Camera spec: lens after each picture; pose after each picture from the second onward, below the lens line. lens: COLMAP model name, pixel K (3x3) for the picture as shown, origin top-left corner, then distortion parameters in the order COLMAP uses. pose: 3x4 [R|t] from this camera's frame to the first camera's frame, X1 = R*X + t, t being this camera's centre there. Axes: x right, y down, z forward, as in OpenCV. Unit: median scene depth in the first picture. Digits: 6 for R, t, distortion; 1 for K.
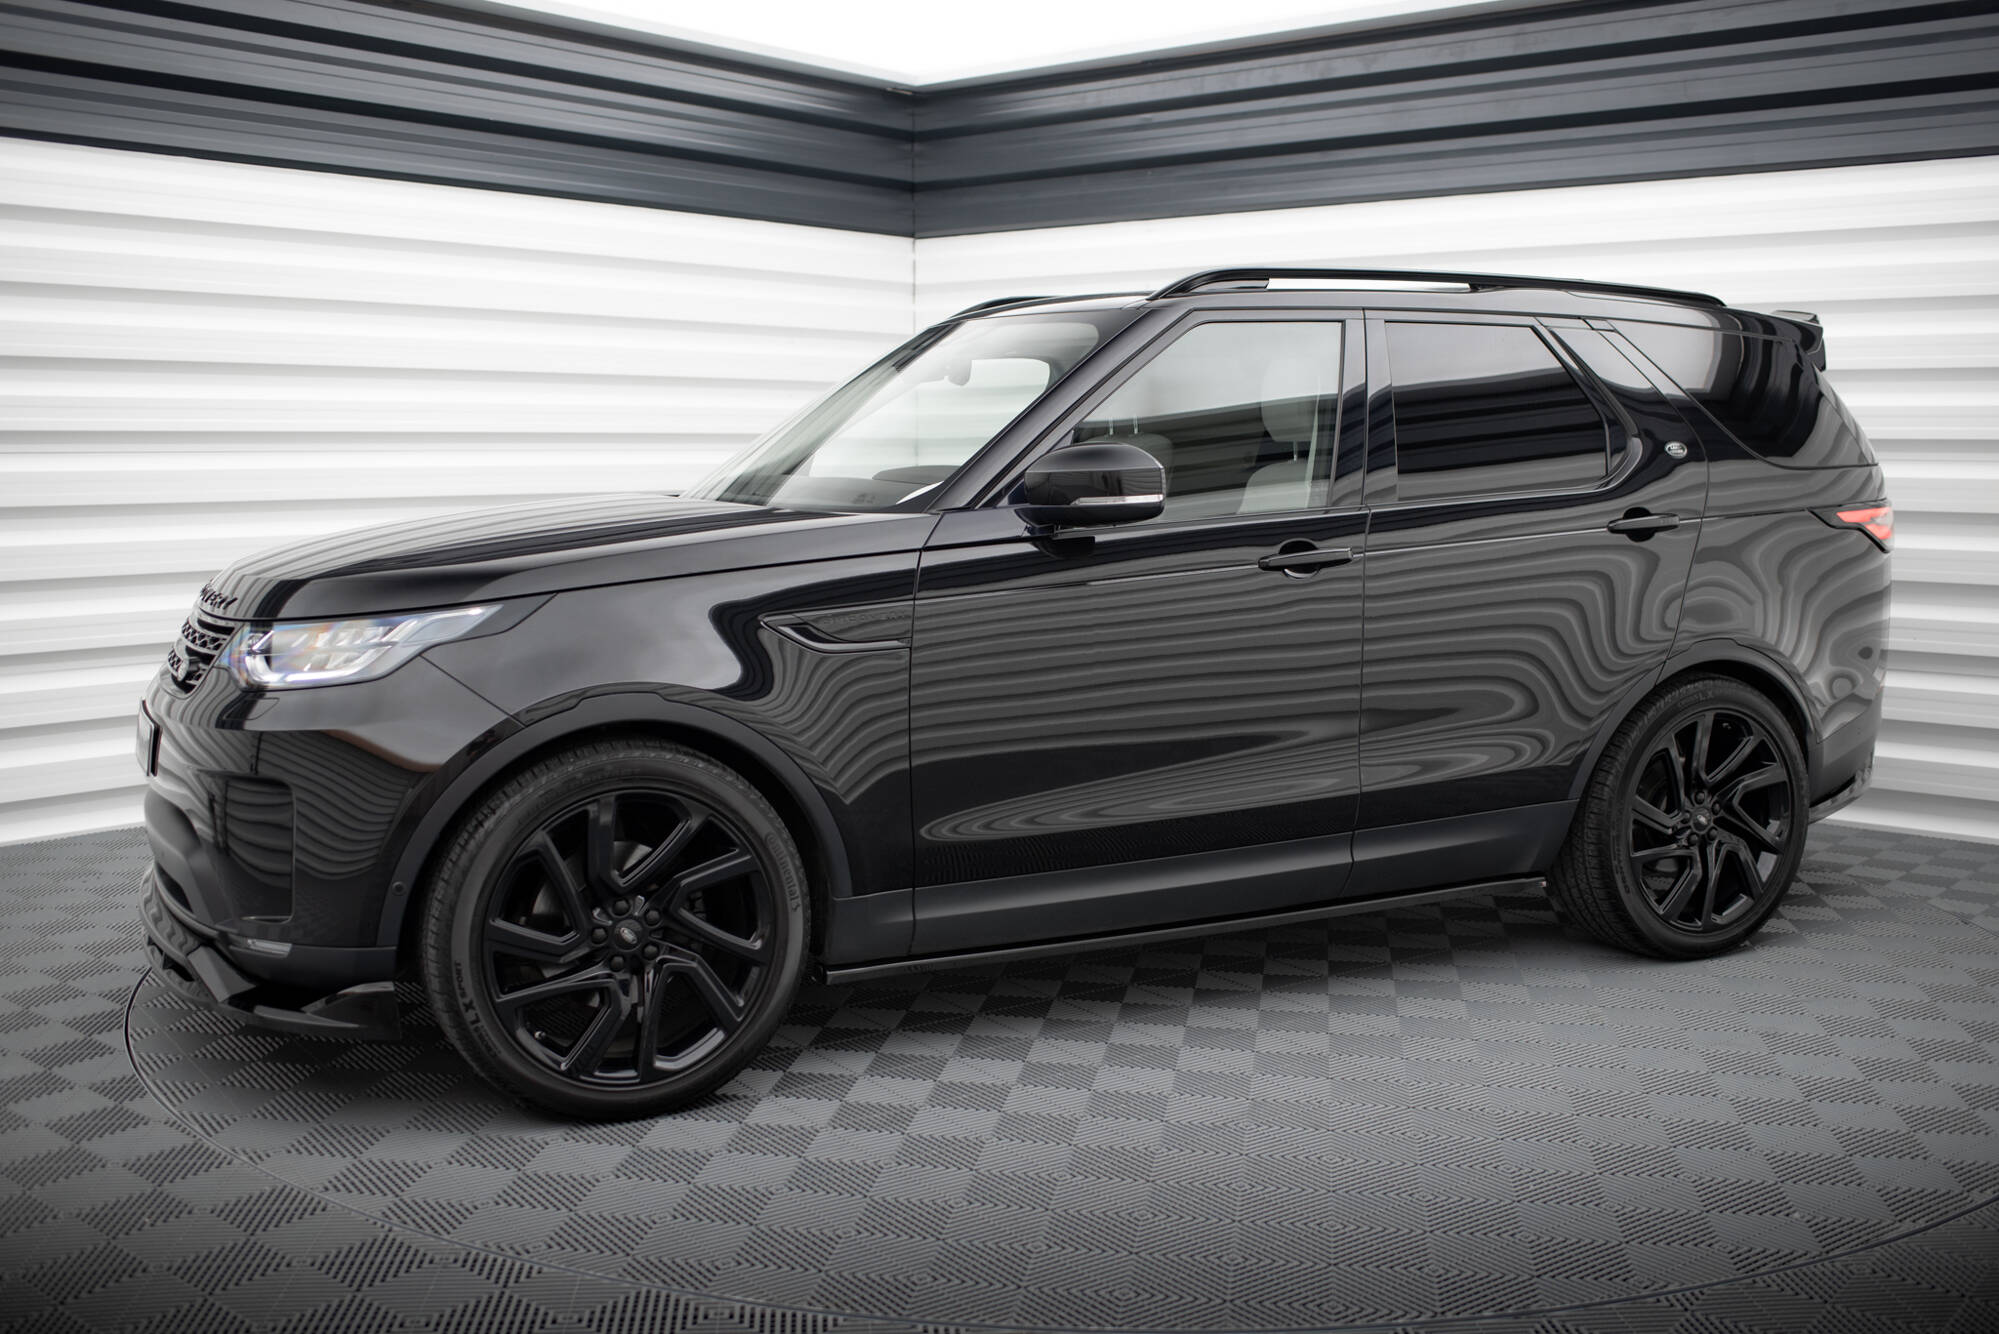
lens RADIAL K [[1923.0, 0, 993.4], [0, 1923.0, 641.9], [0, 0, 1]] dist [-0.120719, 0.147307]
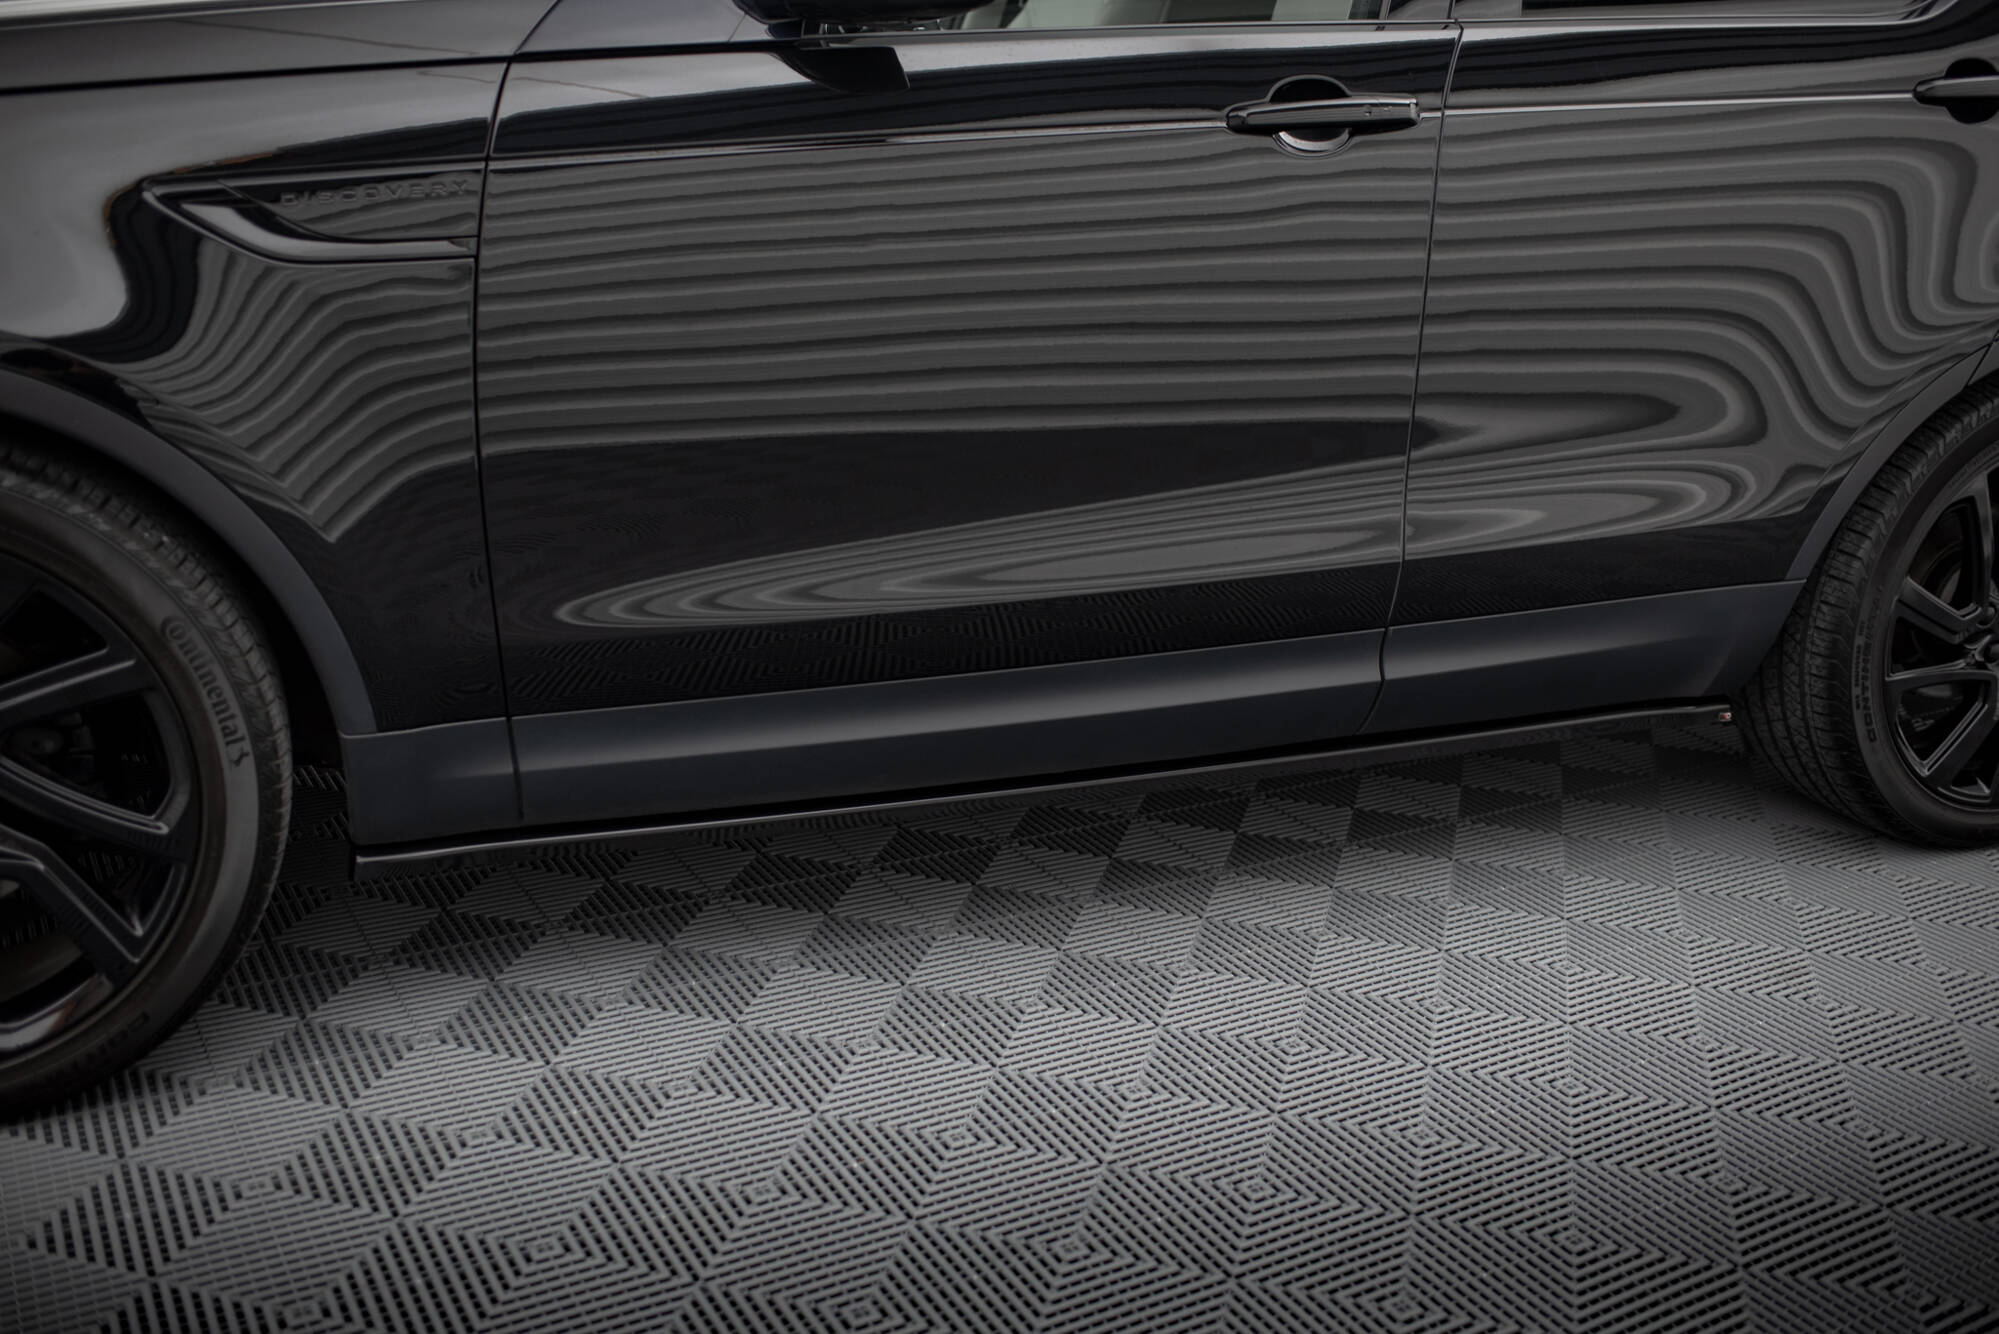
lens RADIAL K [[1923.0, 0, 993.4], [0, 1923.0, 641.9], [0, 0, 1]] dist [-0.120719, 0.147307]
pose [[0.995045, 0.053795, -0.083620, 0.114259], [-0.036927, 0.980788, 0.191550, 0.001423], [0.092318, -0.187513, 0.977914, 0.421014]]
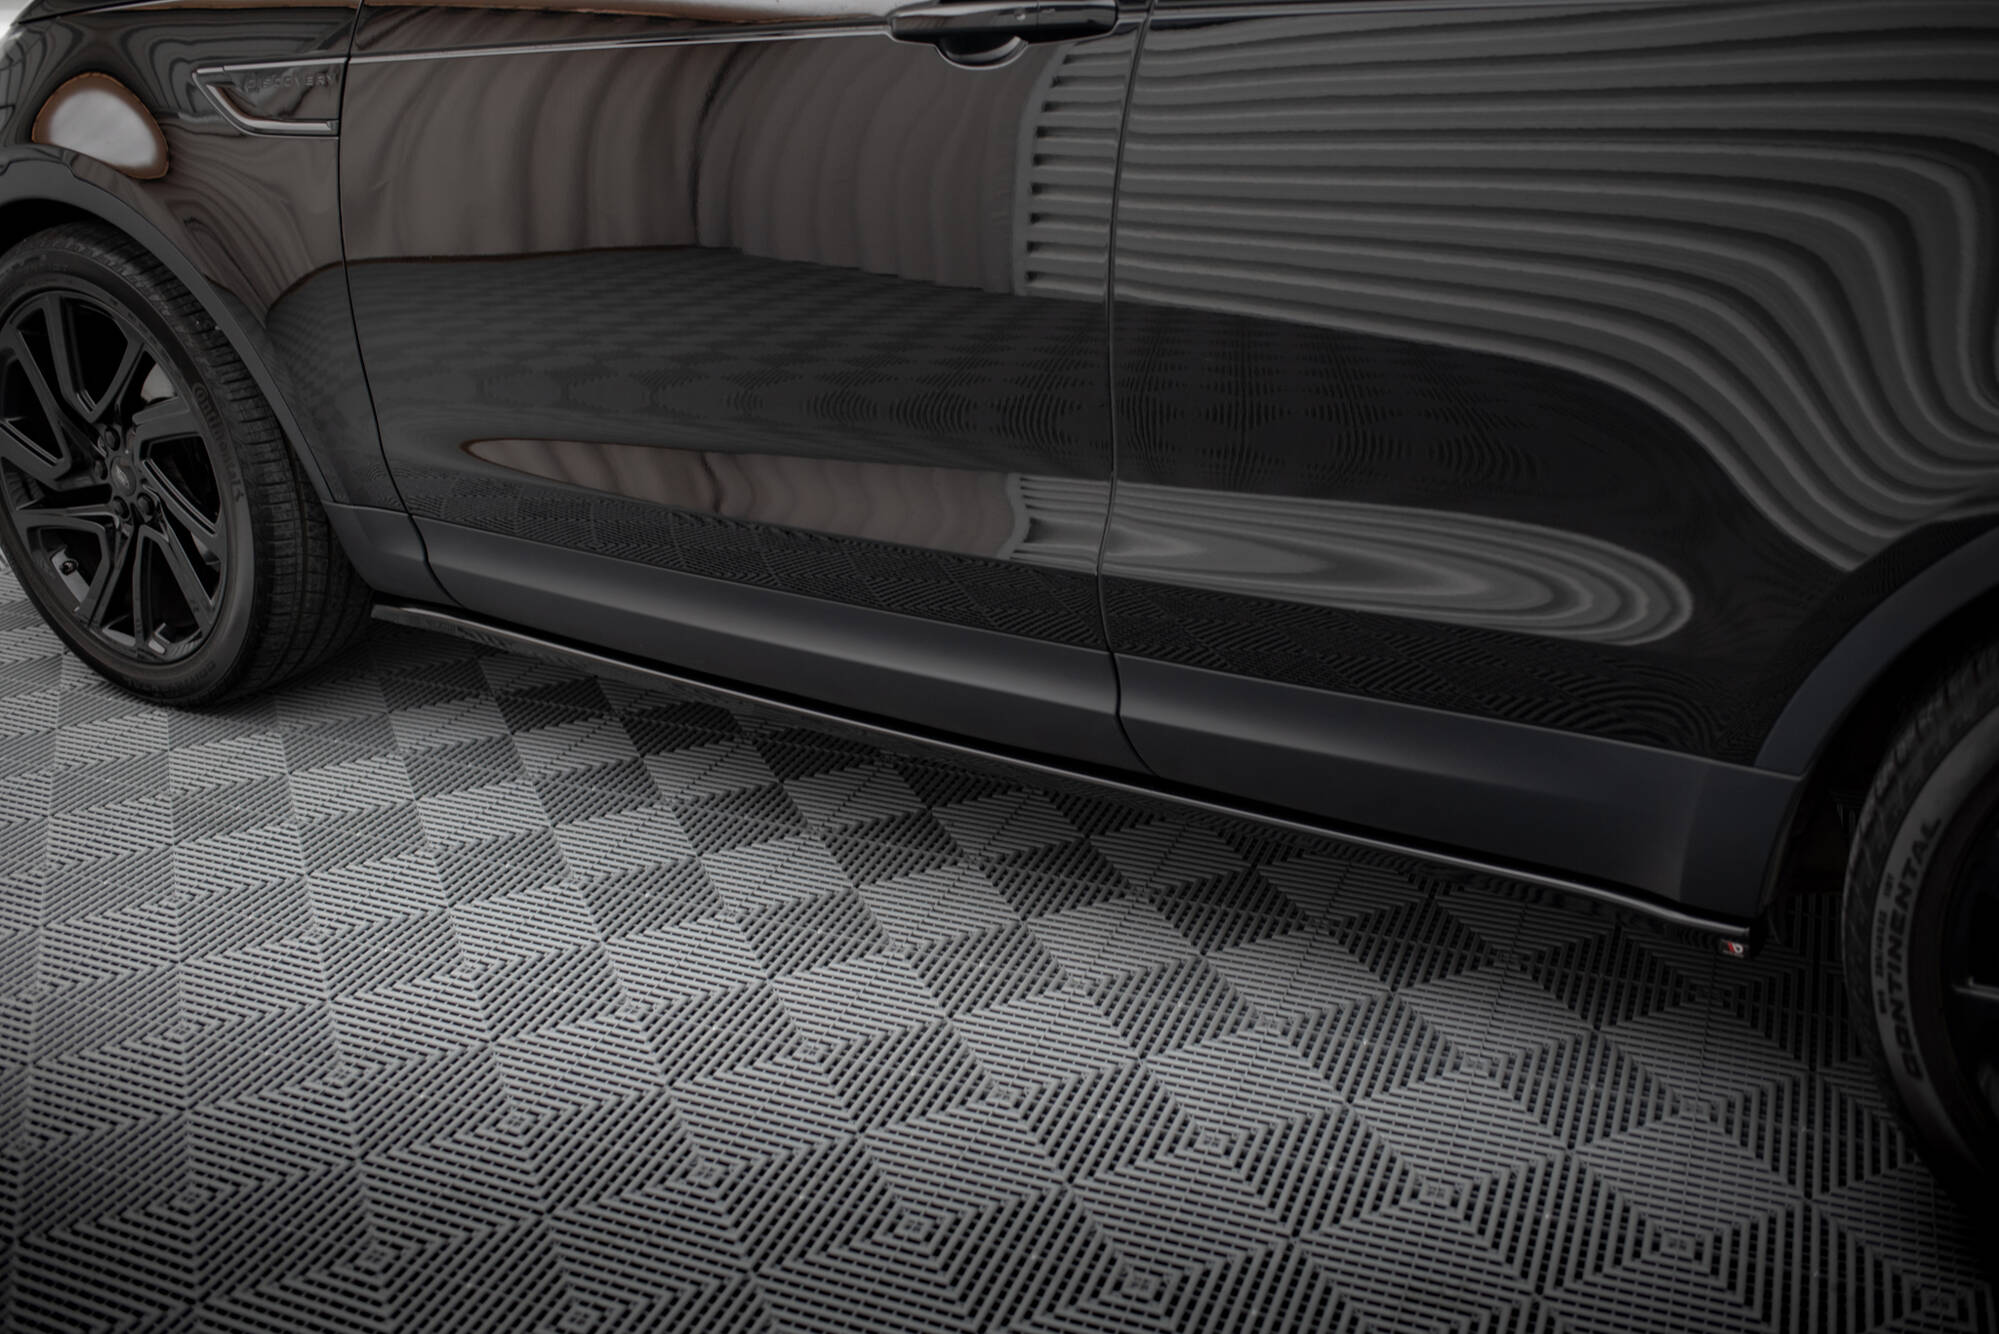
lens RADIAL K [[1923.0, 0, 993.4], [0, 1923.0, 641.9], [0, 0, 1]] dist [-0.120719, 0.147307]
pose [[0.534171, 0.304221, -0.788740, 0.499132], [-0.064999, 0.945023, 0.320479, -0.044066], [0.842874, -0.119924, 0.524578, 0.694488]]
